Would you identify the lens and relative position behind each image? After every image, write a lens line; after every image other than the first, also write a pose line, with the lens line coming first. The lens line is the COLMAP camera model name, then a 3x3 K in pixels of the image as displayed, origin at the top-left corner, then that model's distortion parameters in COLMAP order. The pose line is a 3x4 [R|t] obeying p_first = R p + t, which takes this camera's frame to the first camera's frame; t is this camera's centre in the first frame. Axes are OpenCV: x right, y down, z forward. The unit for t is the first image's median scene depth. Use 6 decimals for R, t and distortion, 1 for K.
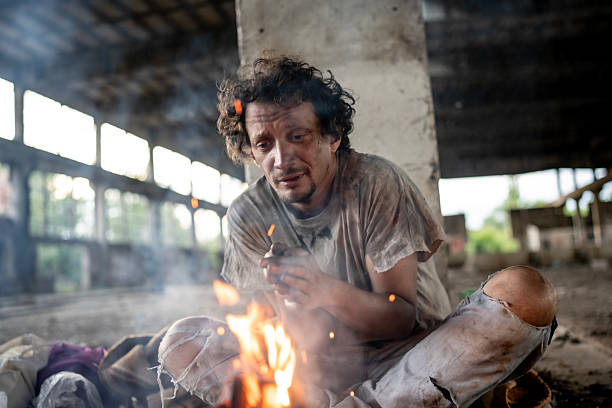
lens RADIAL K [[587.1, 0, 304.9], [0, 587.1, 209.2], [0, 0, 1]] dist [-0.064932, 0.000000]
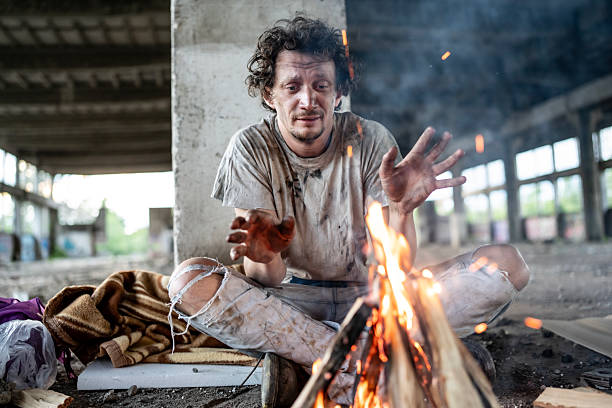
lens RADIAL K [[587.1, 0, 300.9], [0, 587.1, 208.1], [0, 0, 1]] dist [-0.064932, 0.000000]
pose [[0.932473, 0.054394, 0.357121, -0.253544], [-0.059740, 0.998206, 0.003949, 0.051711], [-0.356266, -0.025016, 0.934050, -0.036296]]
